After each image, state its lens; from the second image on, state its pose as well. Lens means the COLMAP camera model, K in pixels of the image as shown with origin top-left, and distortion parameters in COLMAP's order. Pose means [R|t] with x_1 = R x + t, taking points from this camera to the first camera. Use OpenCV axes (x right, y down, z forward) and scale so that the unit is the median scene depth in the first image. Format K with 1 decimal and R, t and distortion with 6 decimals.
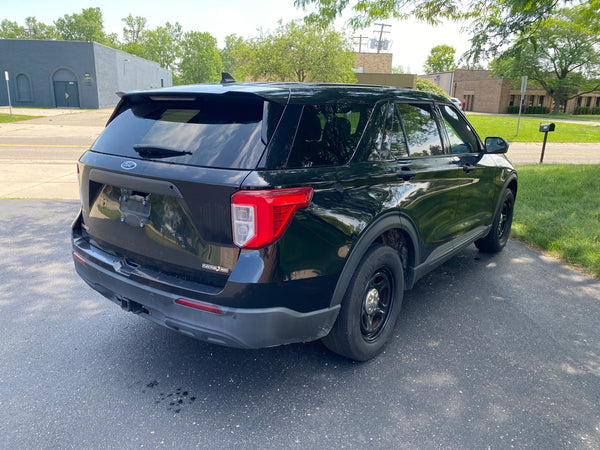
lens RADIAL K [[457.5, 0, 297.5], [0, 457.5, 227.4], [0, 0, 1]] dist [0.003491, -0.009579]
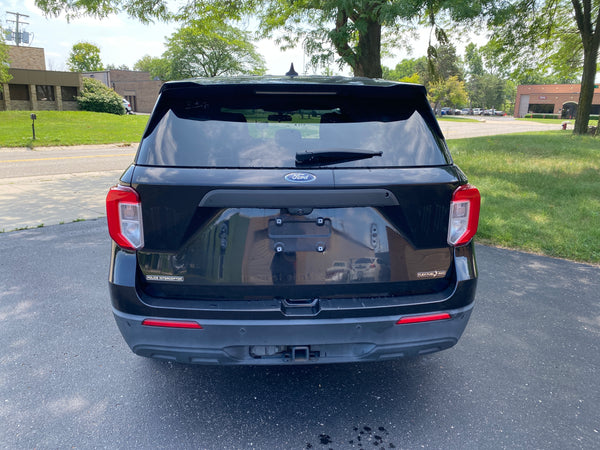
lens RADIAL K [[457.5, 0, 297.5], [0, 457.5, 227.4], [0, 0, 1]] dist [0.003491, -0.009579]
pose [[0.751439, -0.171460, 0.637135, -0.056370], [0.172516, 0.983110, 0.061100, -0.006356], [-0.636850, 0.064003, 0.768327, 0.026118]]
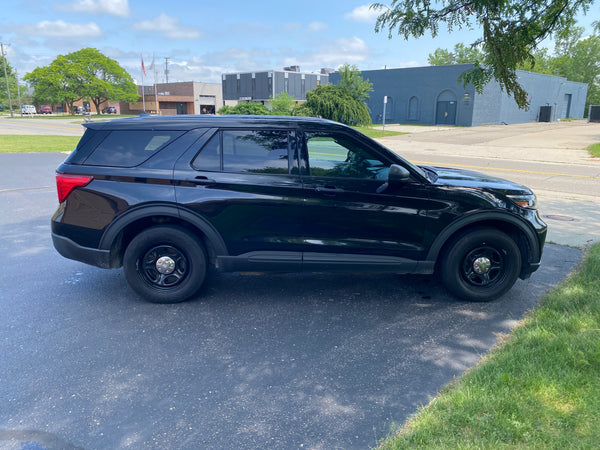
lens RADIAL K [[457.5, 0, 297.5], [0, 457.5, 227.4], [0, 0, 1]] dist [0.003491, -0.009579]
pose [[0.656690, 0.166981, -0.735443, 0.118114], [-0.191391, 0.980154, 0.051646, -0.009146], [0.729471, 0.106841, 0.675616, 0.022779]]
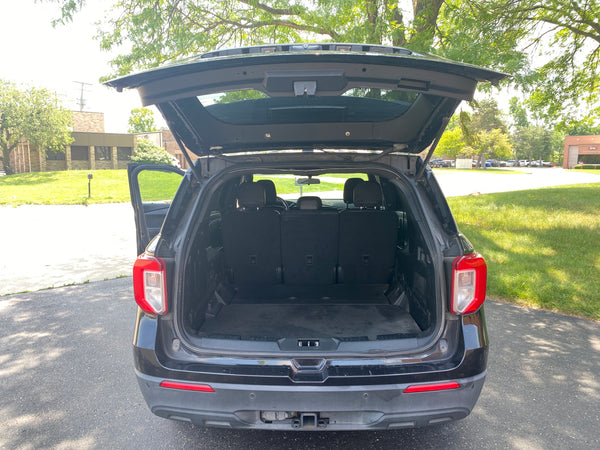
lens RADIAL K [[459.6, 0, 300.0], [0, 459.6, 225.0], [0, 0, 1]] dist [-0.003187, 0.000461]
pose [[0.806279, -0.097283, 0.583481, -0.055233], [0.170687, 0.982690, -0.072020, -0.007638], [-0.566375, 0.157661, 0.808927, 0.020519]]
